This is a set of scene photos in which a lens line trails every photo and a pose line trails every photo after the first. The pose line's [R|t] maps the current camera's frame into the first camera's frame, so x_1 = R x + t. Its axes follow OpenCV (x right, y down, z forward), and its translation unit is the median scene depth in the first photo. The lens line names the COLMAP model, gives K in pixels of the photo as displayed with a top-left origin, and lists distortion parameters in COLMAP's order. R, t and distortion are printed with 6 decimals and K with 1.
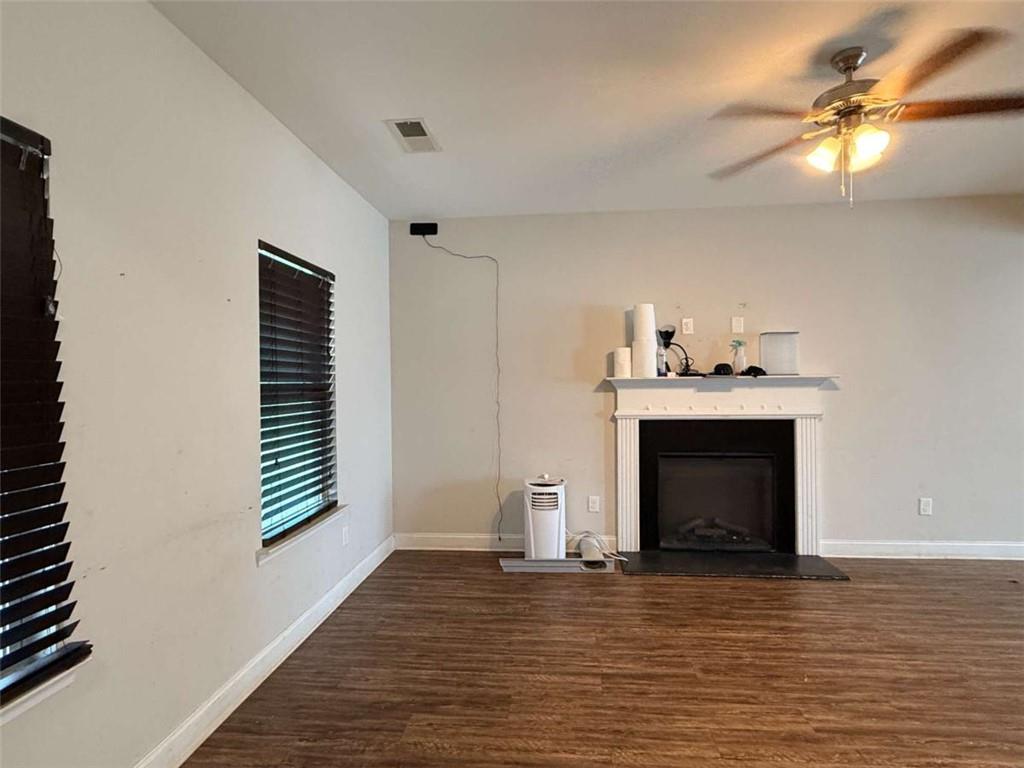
lens RADIAL K [[556.8, 0, 510.8], [0, 556.8, 384.3], [0, 0, 1]] dist [0.006756, 0.000206]
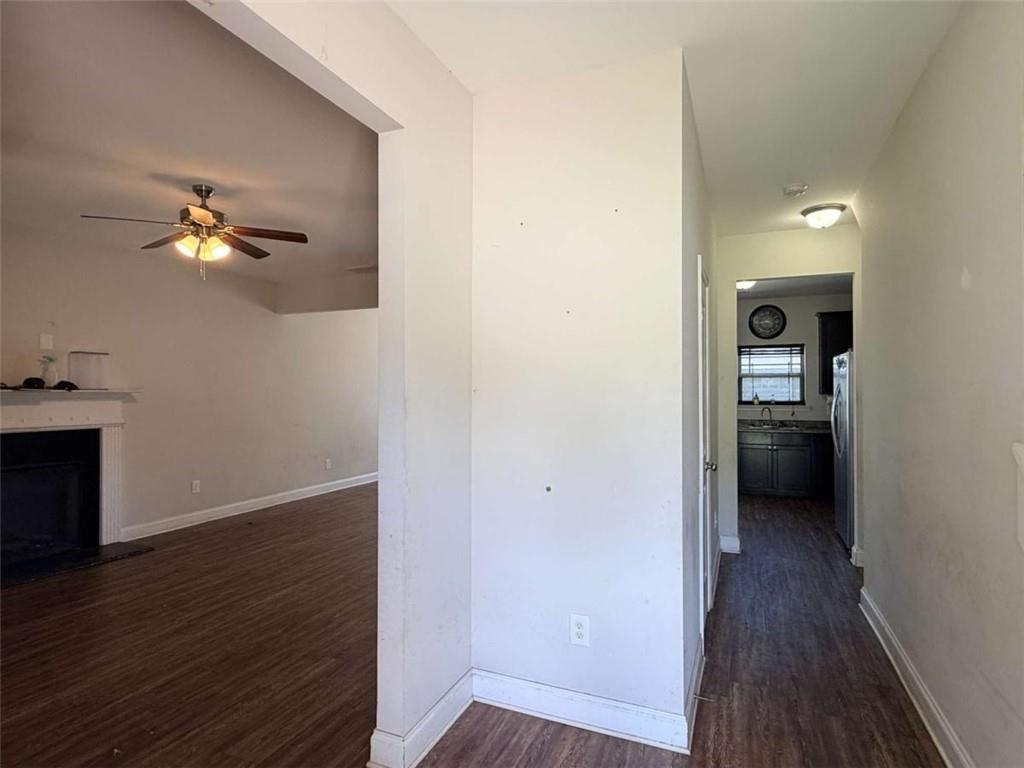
lens RADIAL K [[556.8, 0, 511.4], [0, 556.8, 387.2], [0, 0, 1]] dist [0.006756, 0.000206]
pose [[0.308635, 0.019639, 0.950978, -0.390337], [-0.001003, 0.999793, -0.020322, 0.000946], [-0.951180, 0.005318, 0.308591, -0.194339]]
